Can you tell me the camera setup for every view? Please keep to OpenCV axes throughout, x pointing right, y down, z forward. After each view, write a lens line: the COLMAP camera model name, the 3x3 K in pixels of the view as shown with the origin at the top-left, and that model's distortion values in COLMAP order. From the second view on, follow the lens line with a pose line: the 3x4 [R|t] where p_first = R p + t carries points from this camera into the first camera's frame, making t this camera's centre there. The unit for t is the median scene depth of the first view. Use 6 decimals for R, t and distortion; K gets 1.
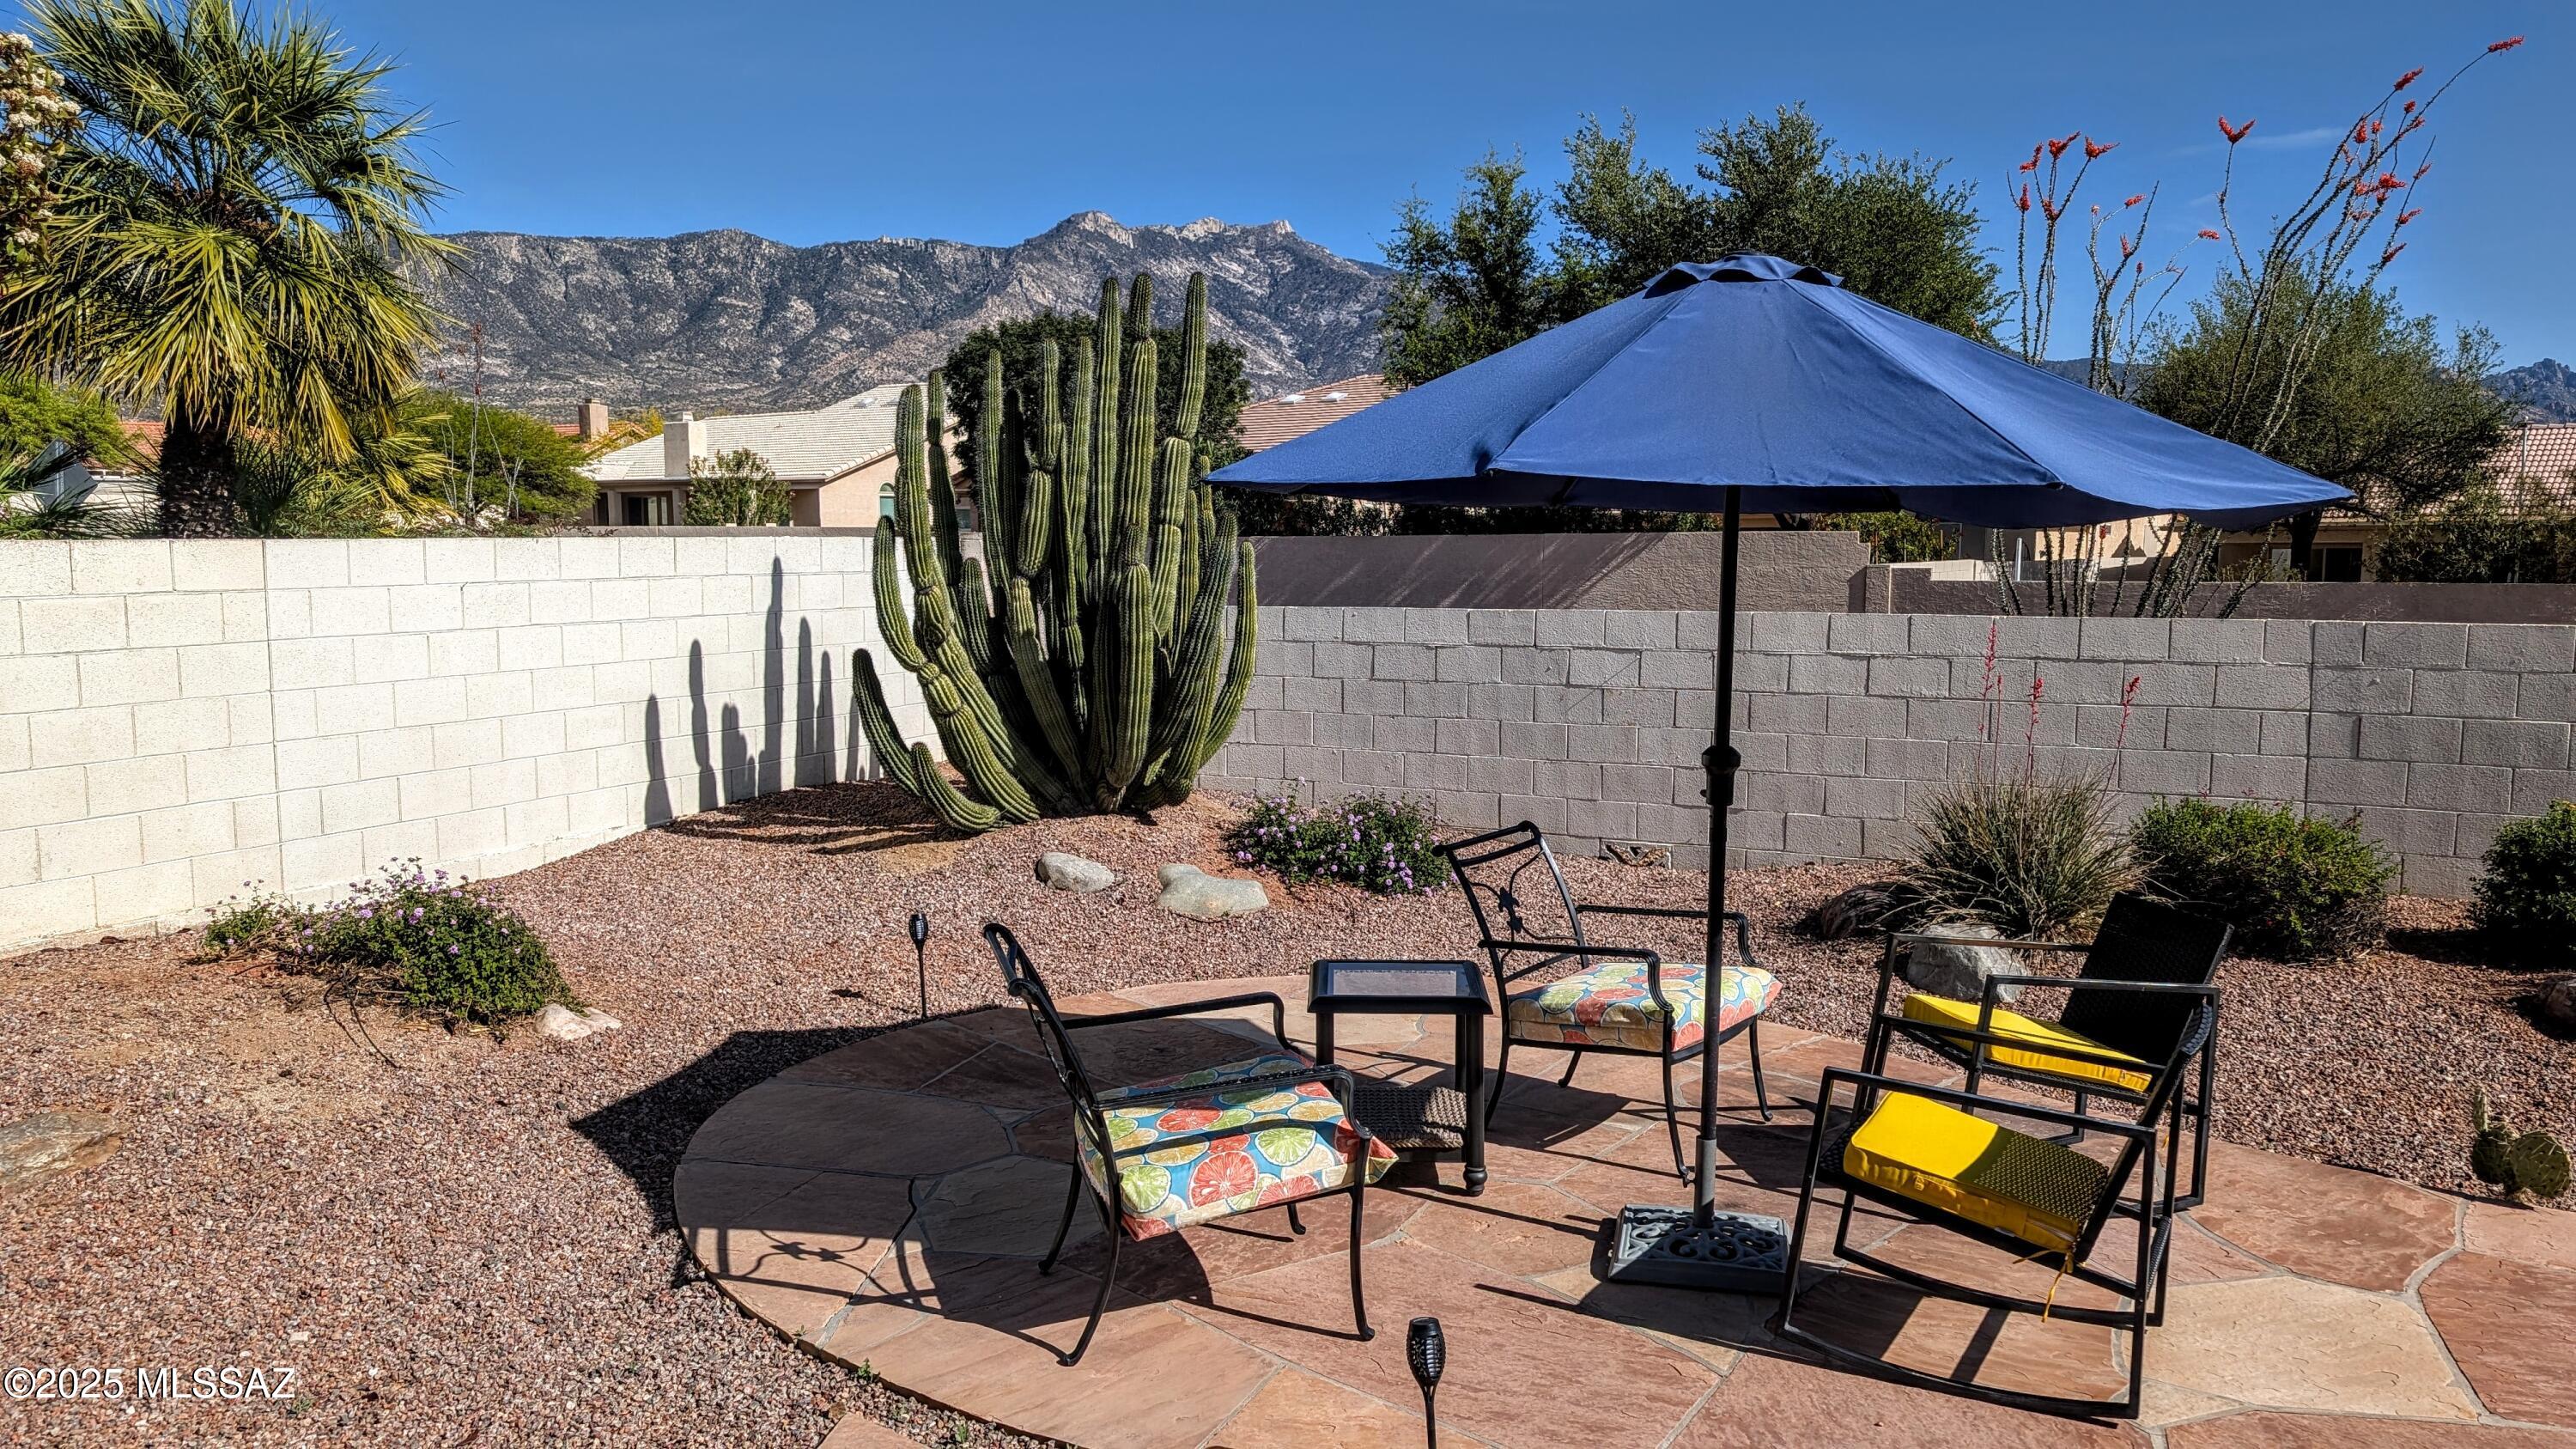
lens RADIAL K [[1887.2, 0, 1287.4], [0, 1887.2, 727.8], [0, 0, 1]] dist [-0.003605, 0.000186]
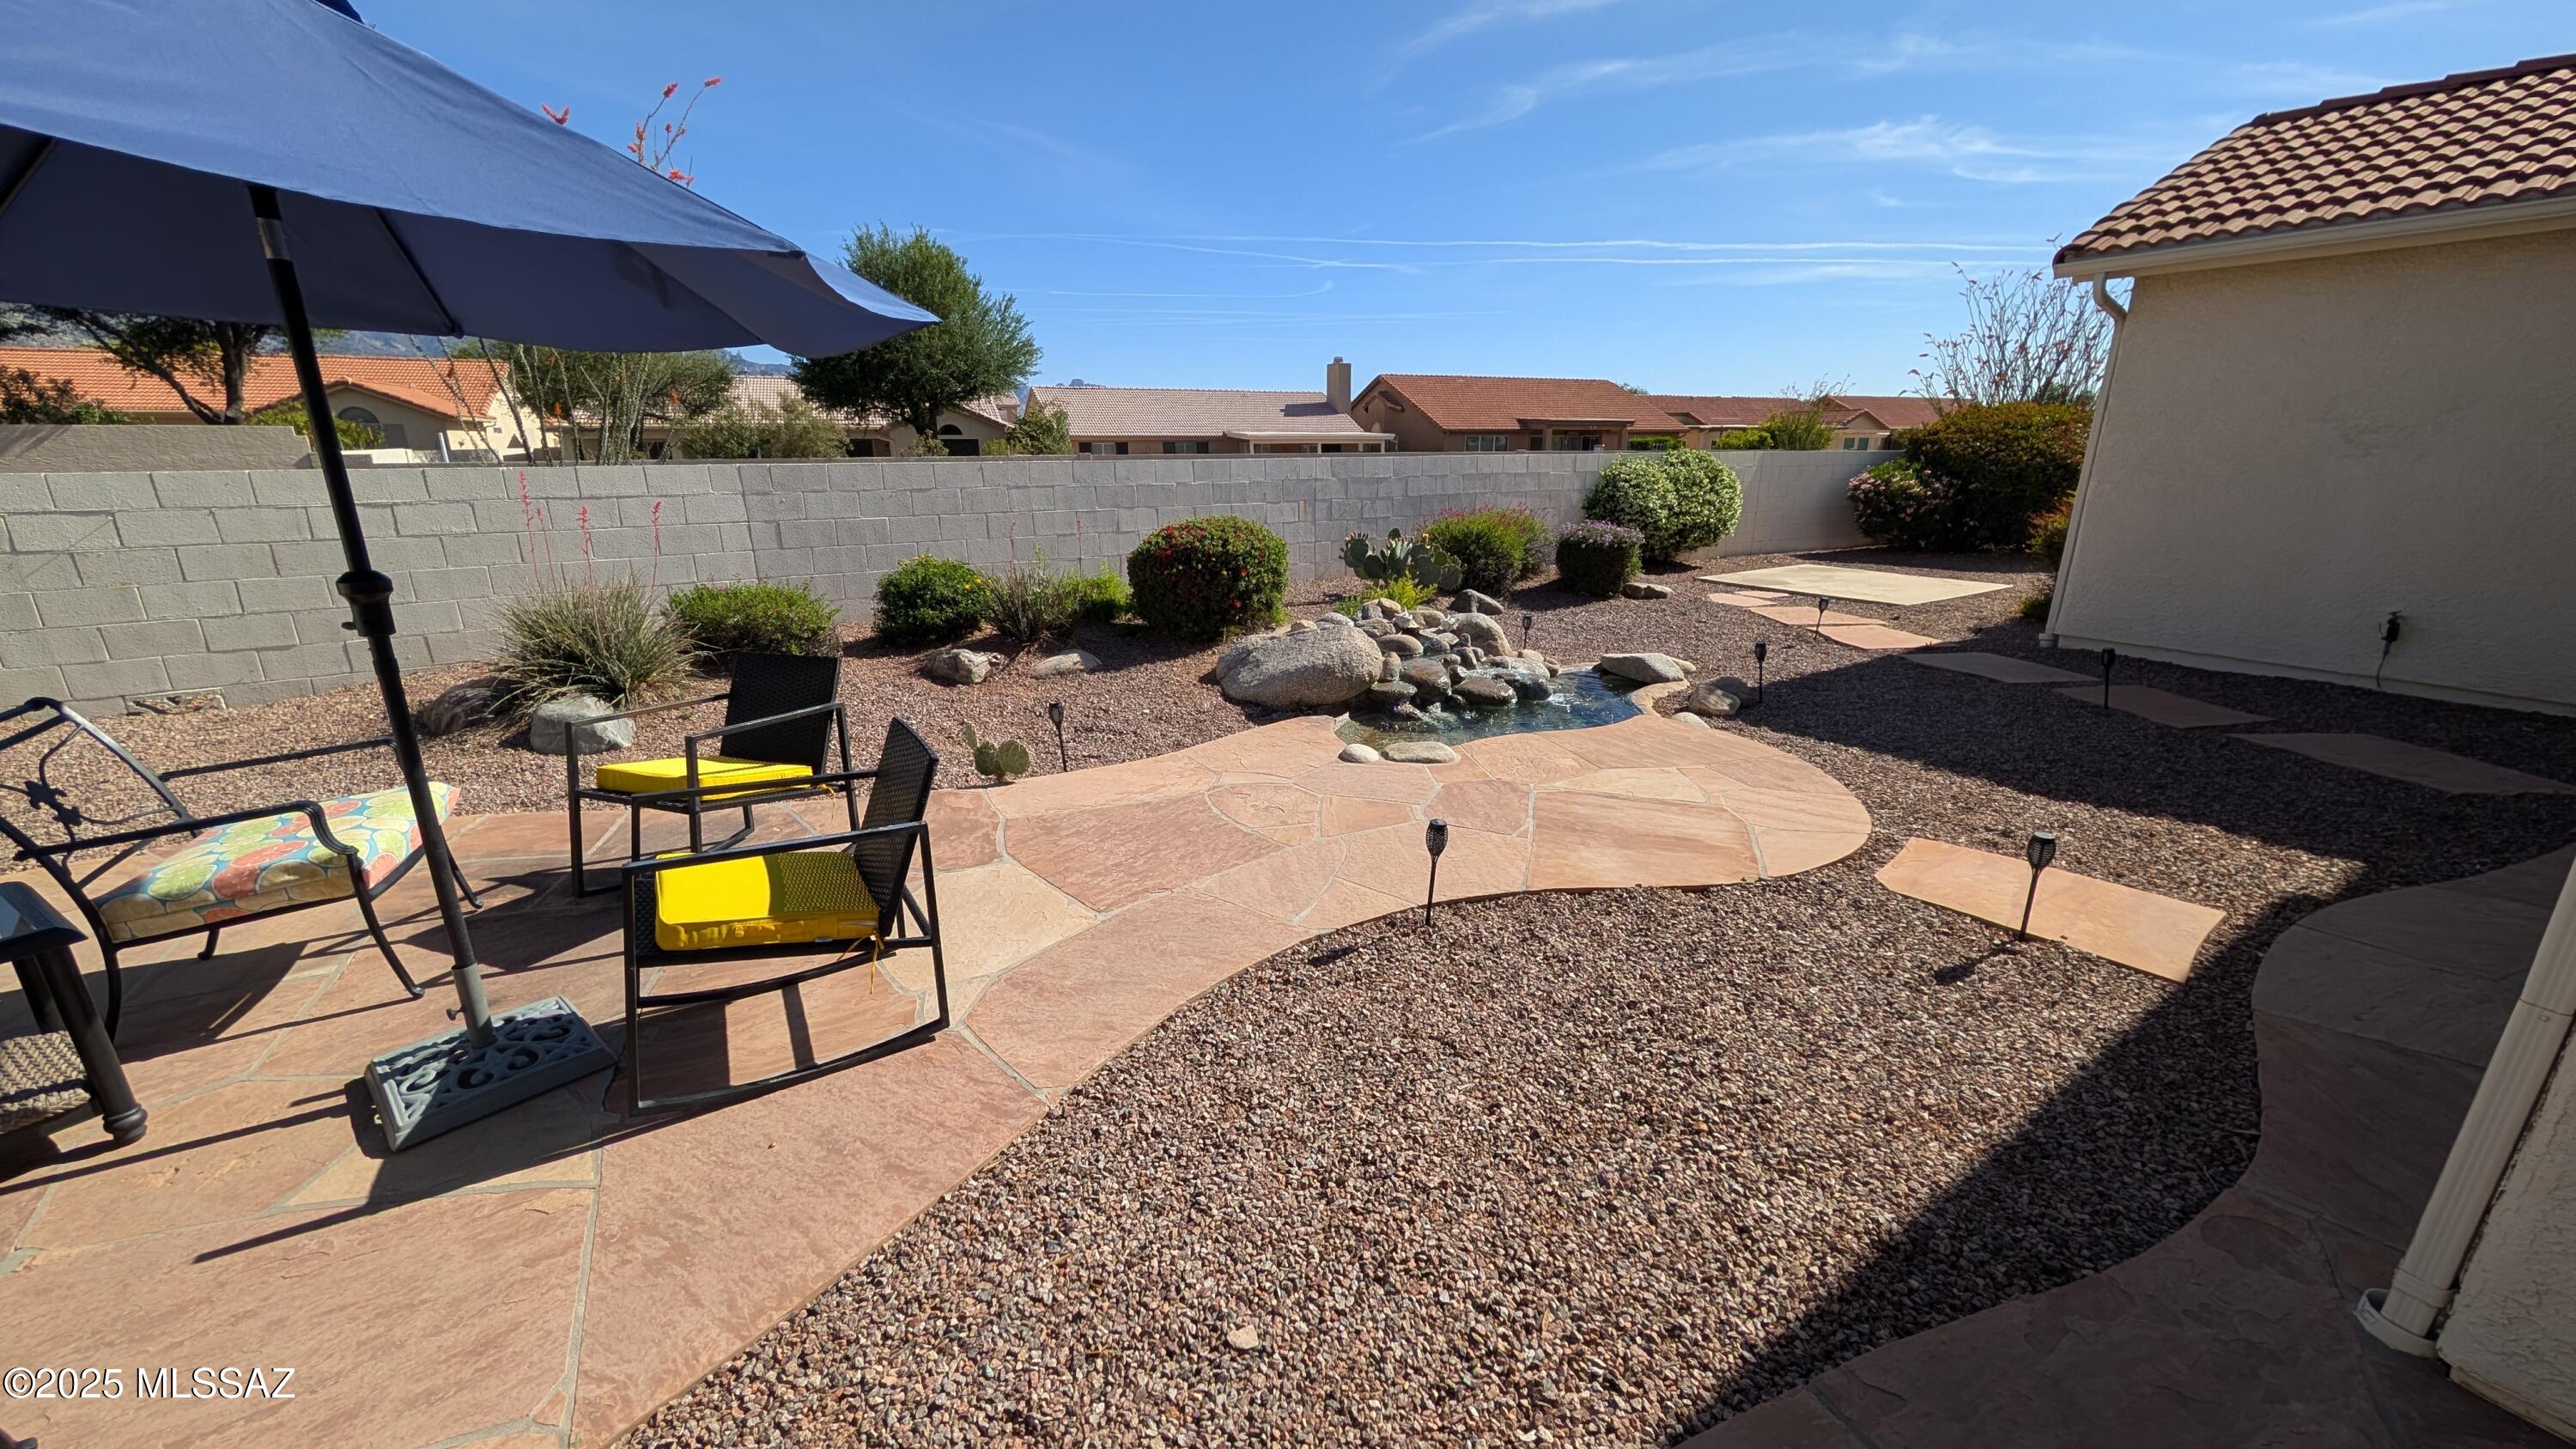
lens RADIAL K [[967.5, 0, 1284.2], [0, 967.5, 728.5], [0, 0, 1]] dist [-0.000337, 0.000911]
pose [[0.472704, -0.252213, 0.844358, 0.021891], [0.089943, 0.966972, 0.238485, 0.010204], [-0.876619, -0.036789, 0.479776, 0.331612]]
